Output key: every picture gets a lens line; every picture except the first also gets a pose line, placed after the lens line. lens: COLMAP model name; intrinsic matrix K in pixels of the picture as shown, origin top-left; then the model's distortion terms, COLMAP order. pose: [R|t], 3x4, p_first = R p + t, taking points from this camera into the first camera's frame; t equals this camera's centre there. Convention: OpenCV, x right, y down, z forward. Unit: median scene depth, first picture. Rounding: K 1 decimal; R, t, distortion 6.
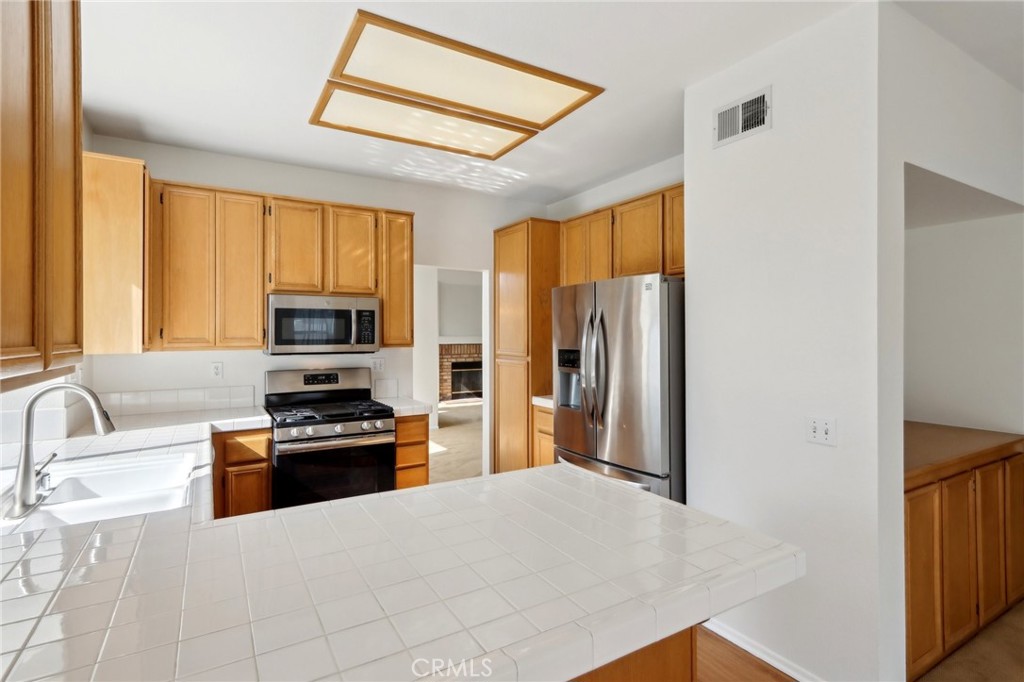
lens RADIAL K [[508.9, 0, 507.6], [0, 508.9, 346.2], [0, 0, 1]] dist [0.013591, 0.000415]
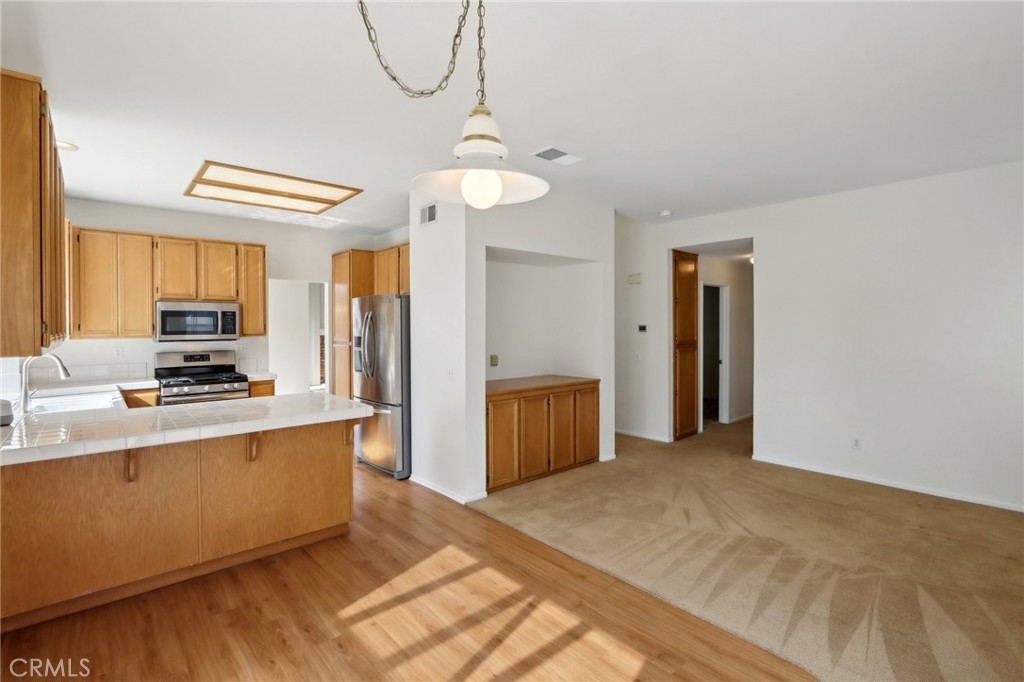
lens RADIAL K [[477.7, 0, 508.1], [0, 477.7, 341.7], [0, 0, 1]] dist [-0.013316, 0.000680]
pose [[0.981973, -0.008501, 0.188828, 0.271397], [0.006959, 0.999937, 0.008828, 0.011767], [-0.188891, -0.007355, 0.981971, -0.543006]]
